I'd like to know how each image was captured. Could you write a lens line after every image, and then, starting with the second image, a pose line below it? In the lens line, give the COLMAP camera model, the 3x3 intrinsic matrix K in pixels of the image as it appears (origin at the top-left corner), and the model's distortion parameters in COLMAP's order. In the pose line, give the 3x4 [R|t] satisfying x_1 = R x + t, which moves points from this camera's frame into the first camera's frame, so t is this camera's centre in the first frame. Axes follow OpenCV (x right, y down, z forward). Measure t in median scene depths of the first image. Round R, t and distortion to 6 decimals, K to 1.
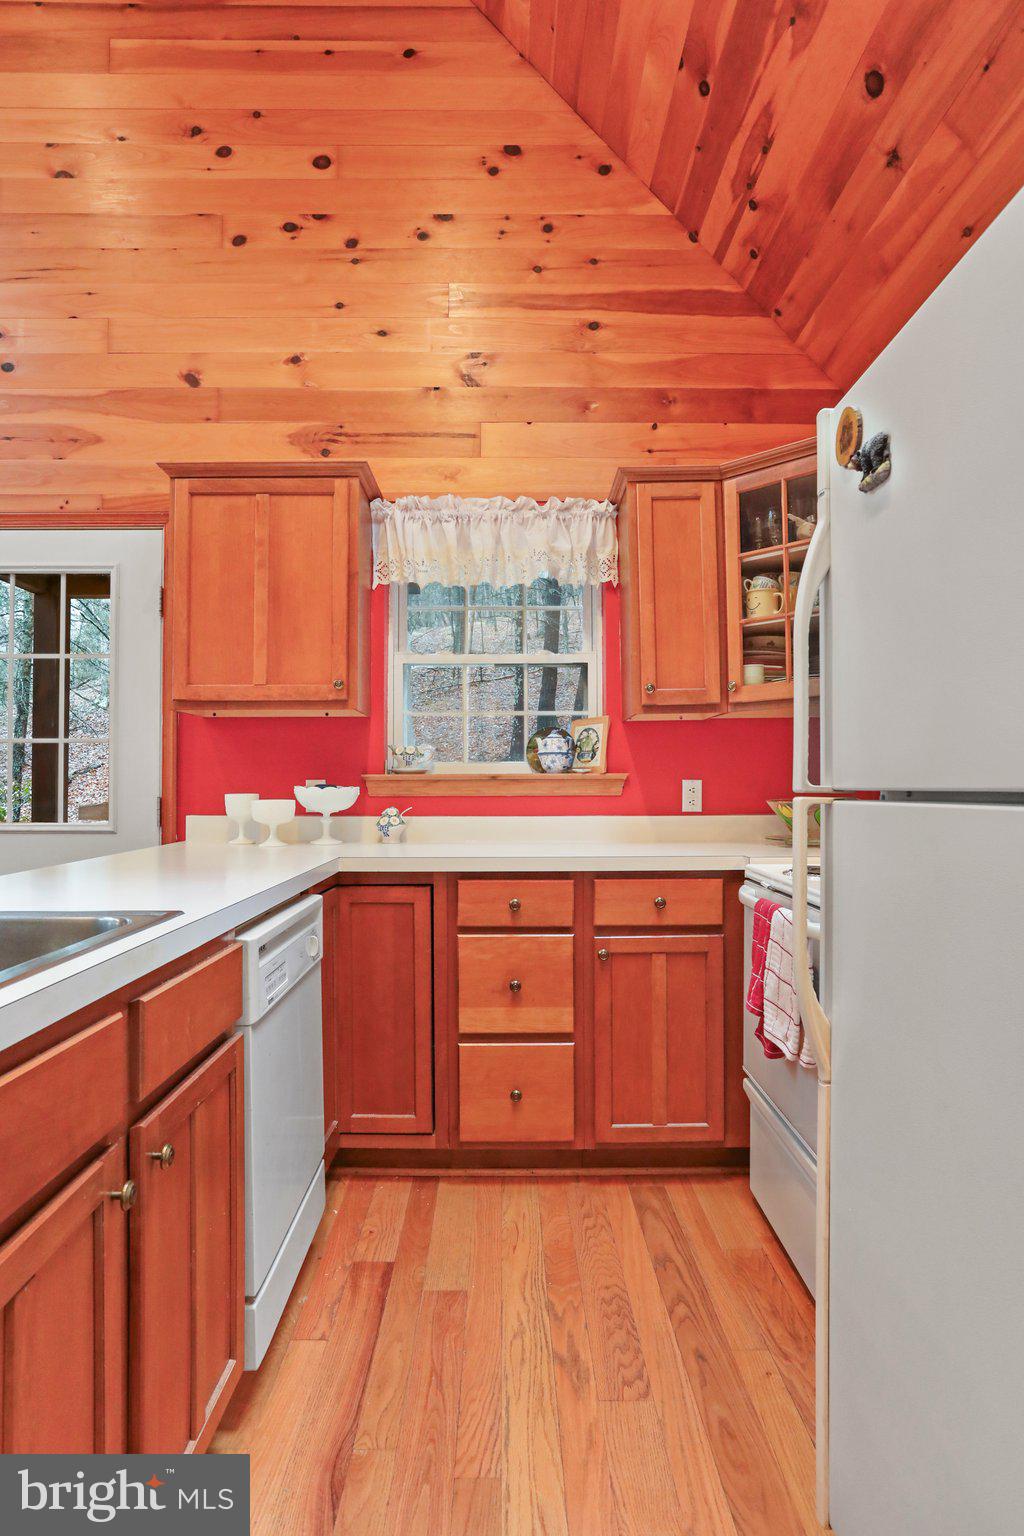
lens RADIAL K [[866.5, 0, 517.3], [0, 866.5, 773.6], [0, 0, 1]] dist [-0.037306, 0.001625]
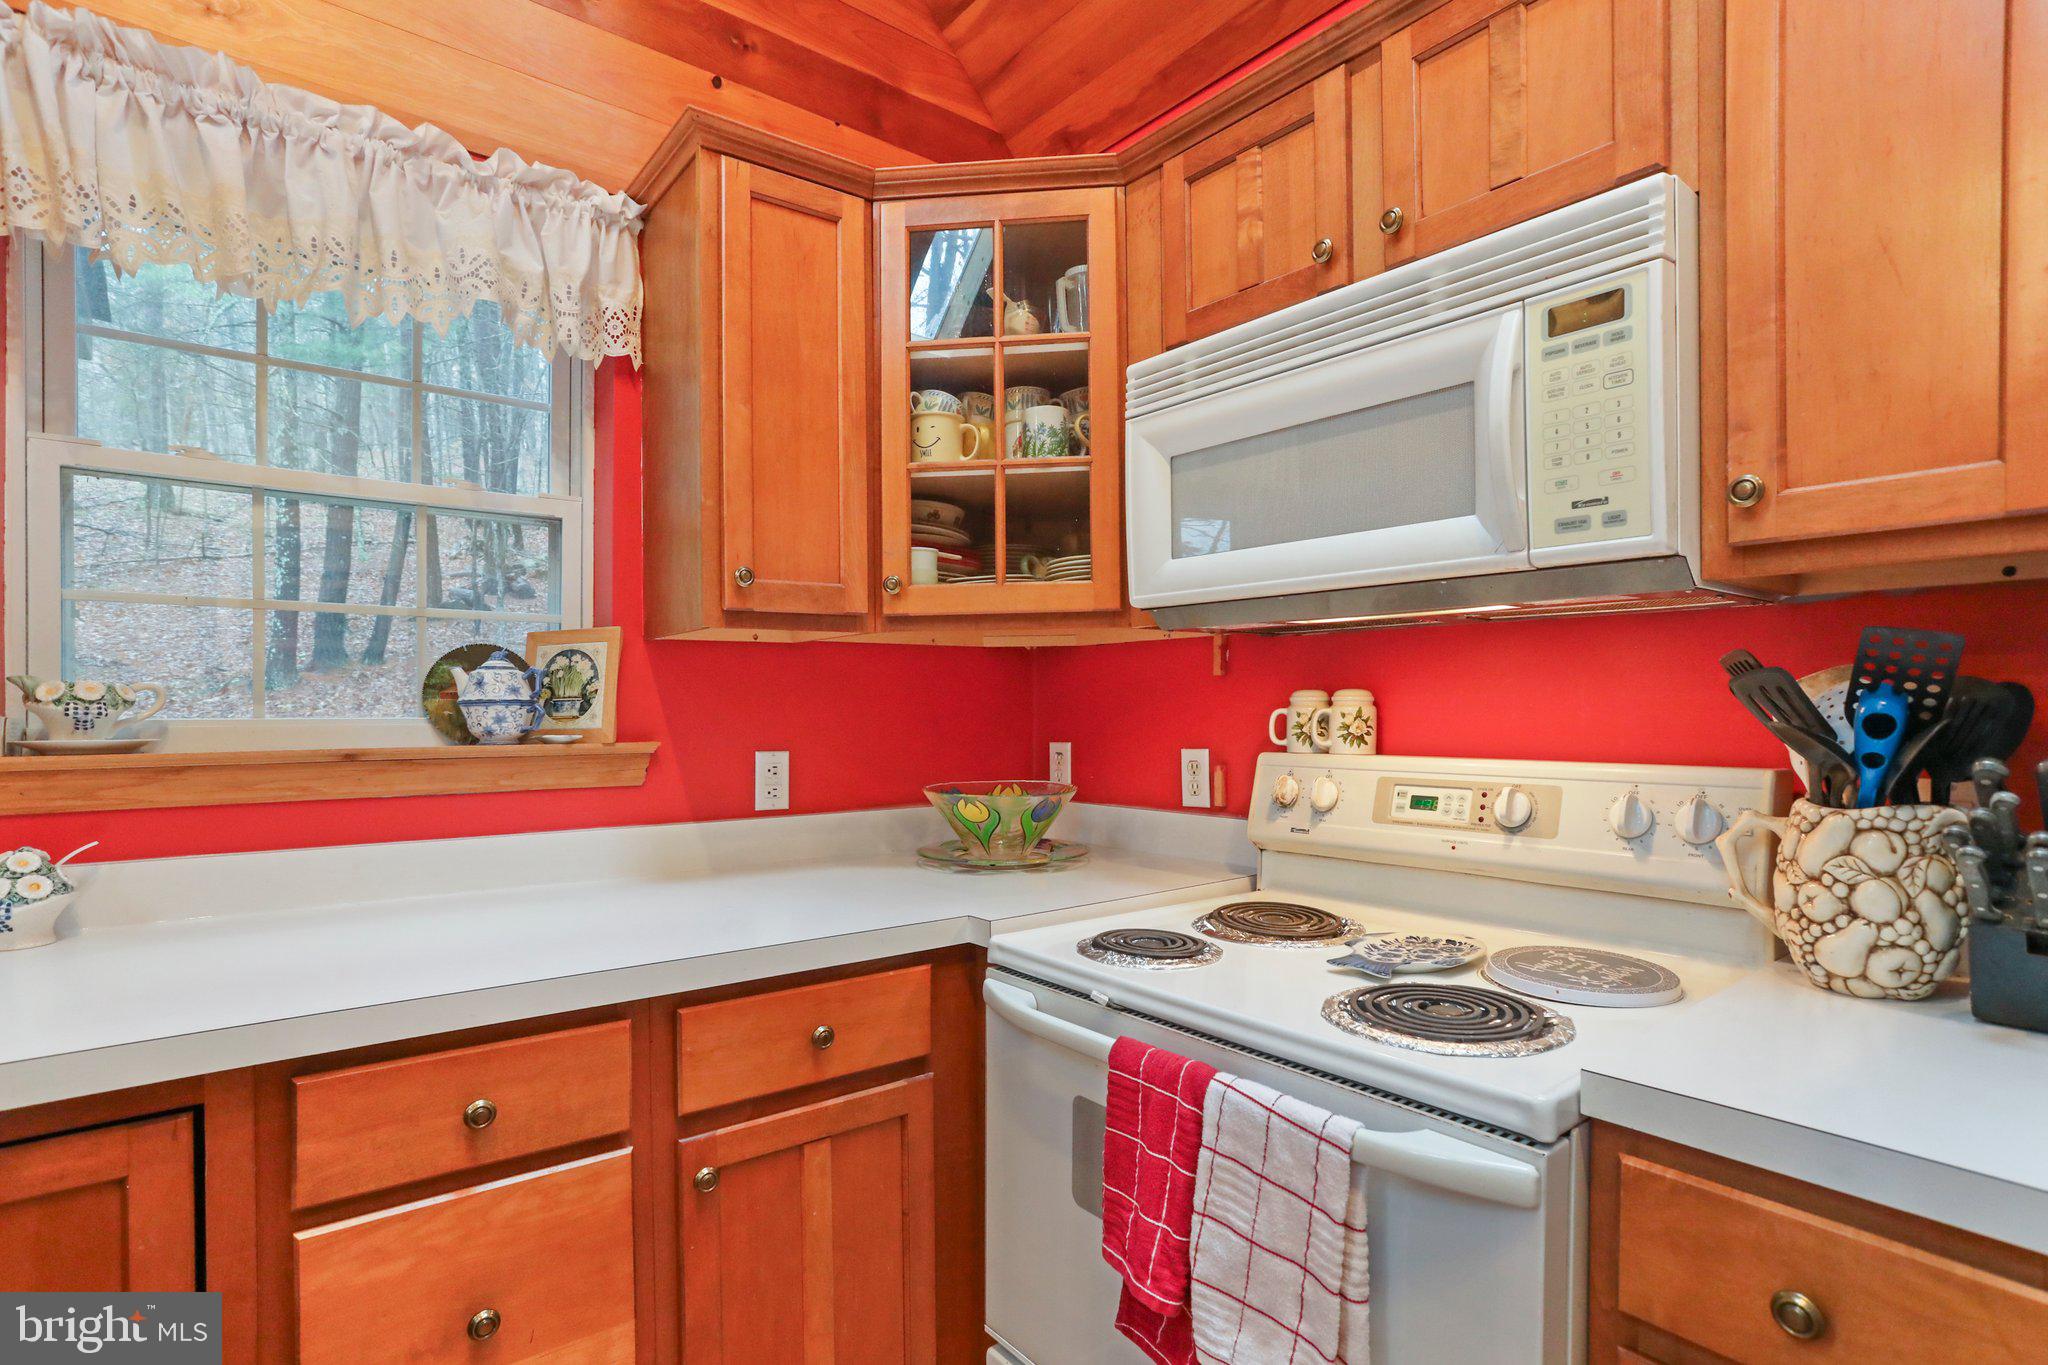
lens RADIAL K [[1002.8, 0, 1019.9], [0, 1002.8, 713.9], [0, 0, 1]] dist [-0.056856, 0.027416]
pose [[0.788926, -0.001273, 0.614487, -0.070604], [-0.007693, 0.999899, 0.011947, -0.028125], [-0.614440, -0.014153, 0.788837, 0.452534]]
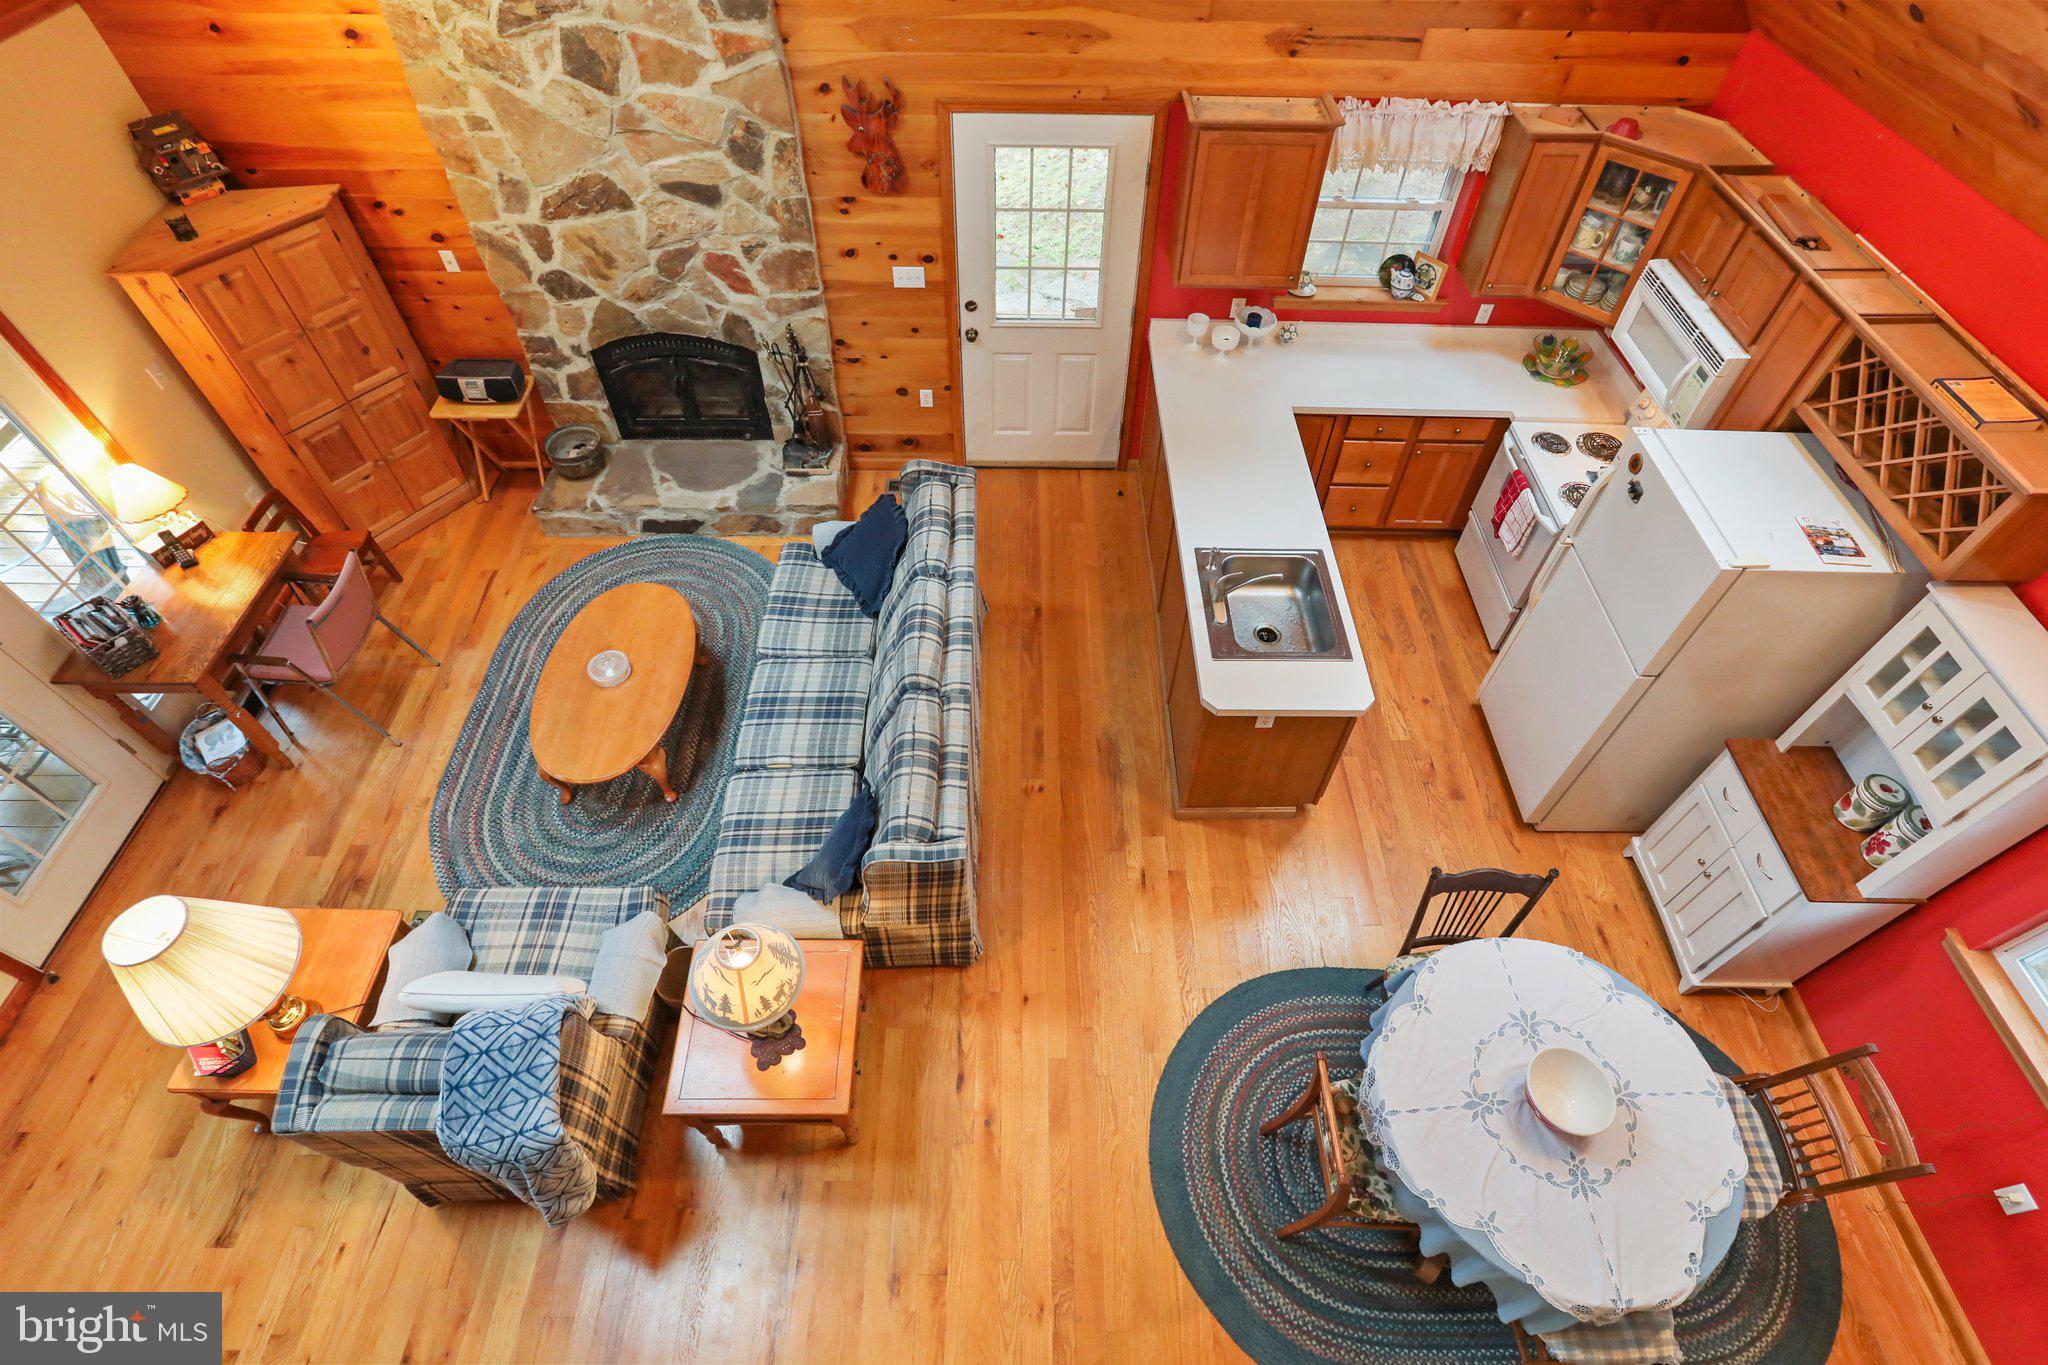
lens RADIAL K [[986.1, 0, 1029.5], [0, 986.1, 679.8], [0, 0, 1]] dist [-0.053166, 0.030481]
pose [[0.999812, 0.013020, 0.014349, -0.678825], [-0.019323, 0.615629, 0.787799, -1.007445], [0.001423, -0.787928, 0.615765, -0.616501]]
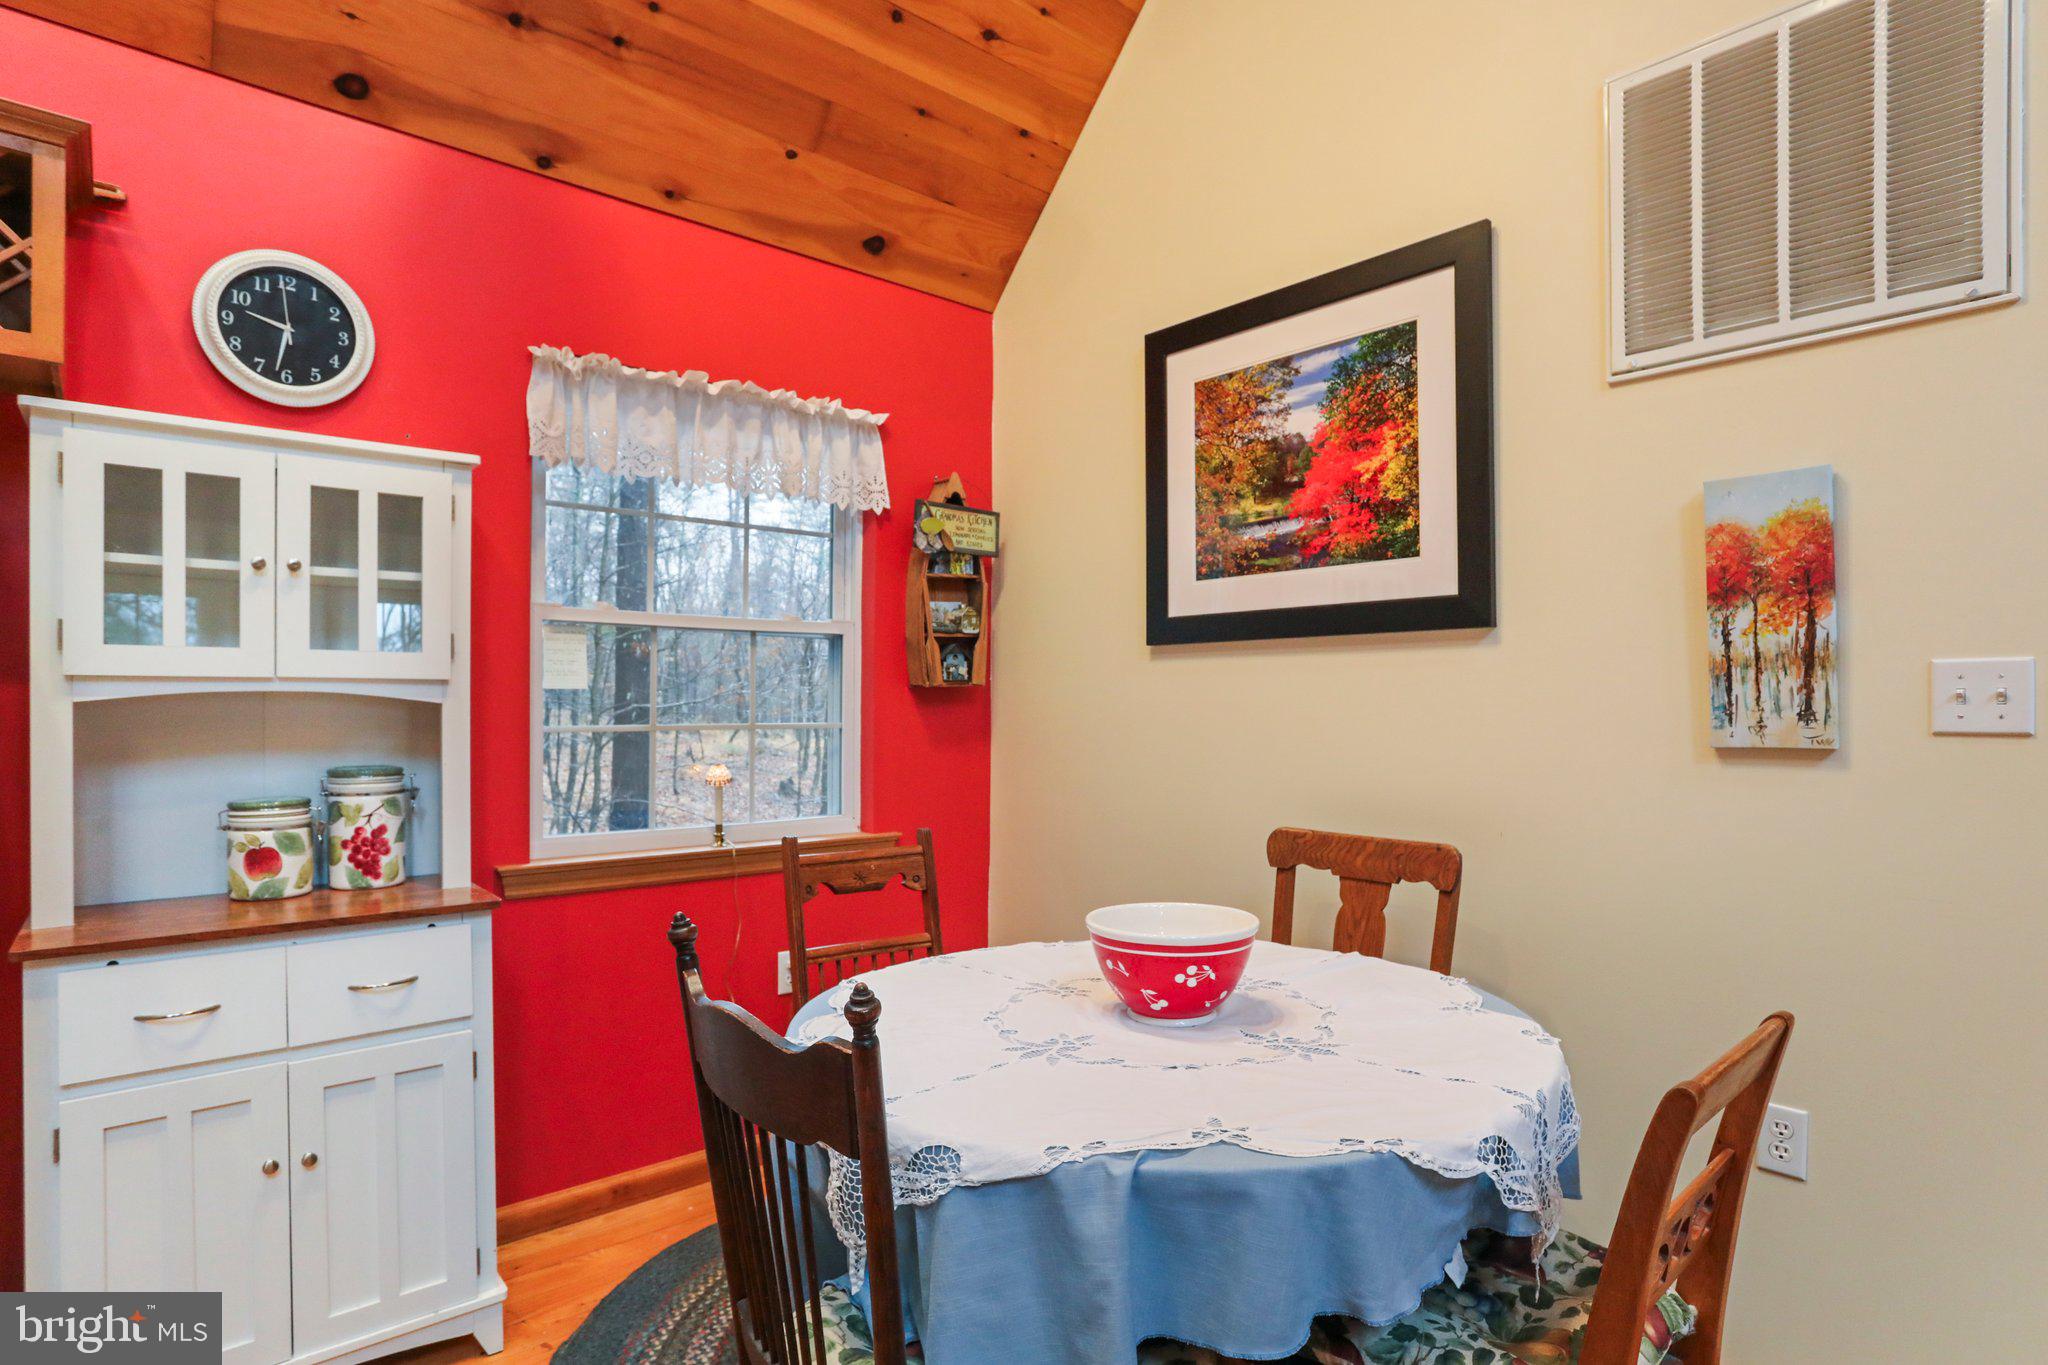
lens RADIAL K [[1101.9, 0, 1024.0], [0, 1101.9, 682.5], [0, 0, 1]] dist [0.001890, 0.001537]
pose [[-0.647914, 0.026410, 0.761256, -0.484309], [-0.004308, 0.999256, -0.038333, -0.025265], [-0.761702, -0.028115, -0.647318, 0.131484]]
